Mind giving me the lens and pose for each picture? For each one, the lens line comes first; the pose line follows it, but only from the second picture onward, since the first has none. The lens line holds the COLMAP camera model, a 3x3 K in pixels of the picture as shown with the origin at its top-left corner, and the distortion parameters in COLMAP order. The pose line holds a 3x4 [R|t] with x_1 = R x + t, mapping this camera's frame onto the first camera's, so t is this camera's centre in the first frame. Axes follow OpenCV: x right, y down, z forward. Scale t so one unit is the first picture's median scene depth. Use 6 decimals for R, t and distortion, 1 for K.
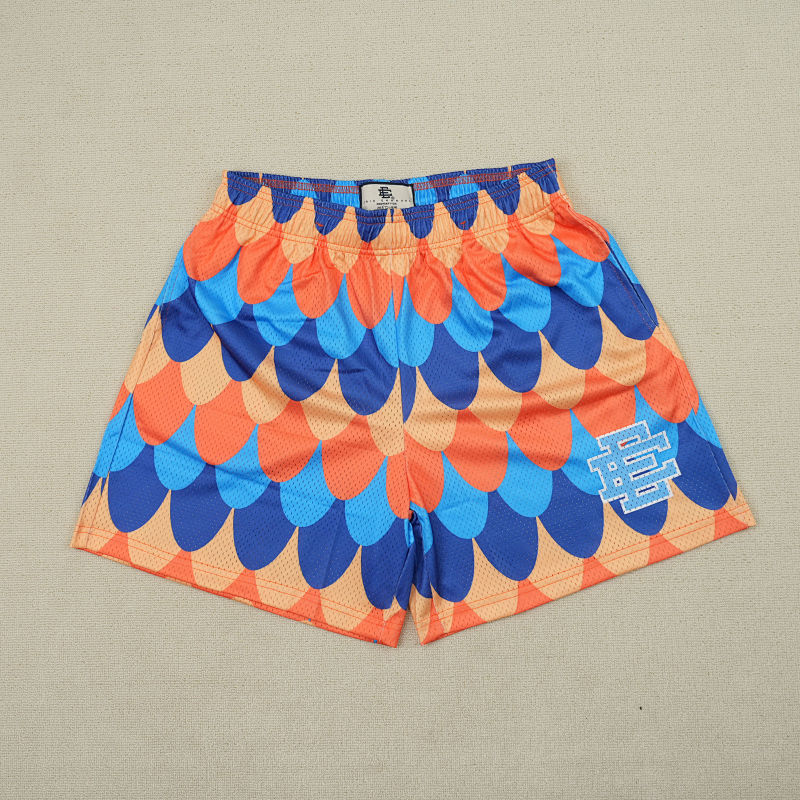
lens RADIAL K [[894.0, 0, 400.0], [0, 894.0, 400.0], [0, 0, 1]] dist [-0.013297, -0.009164]
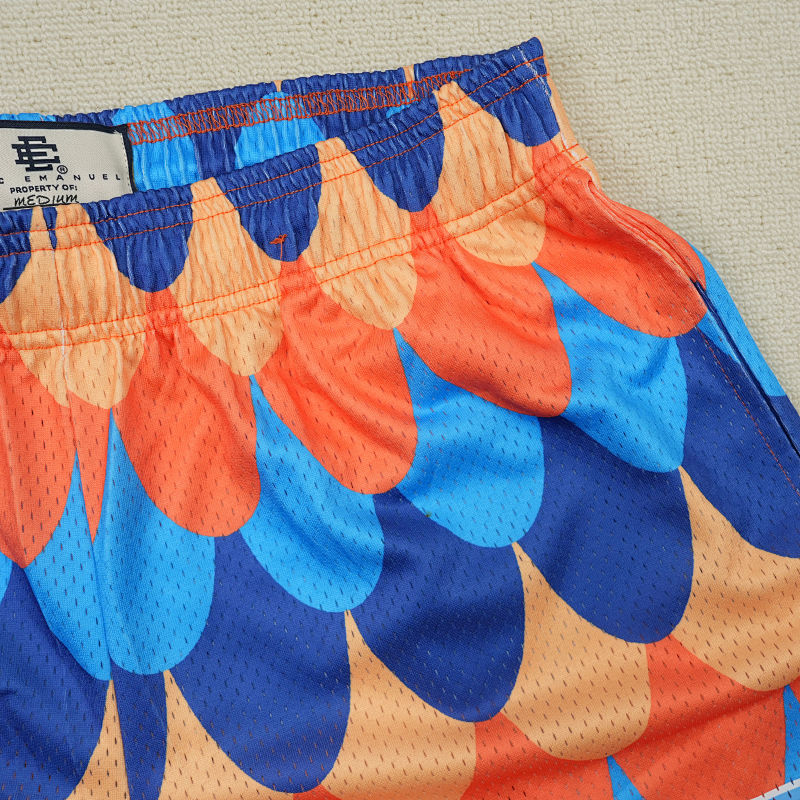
lens RADIAL K [[894.0, 0, 400.0], [0, 894.0, 400.0], [0, 0, 1]] dist [-0.013297, -0.009164]
pose [[0.992563, -0.054874, 0.108662, 0.075941], [0.047881, 0.996674, 0.065949, -0.158403], [-0.111920, -0.060256, 0.991889, 0.659815]]
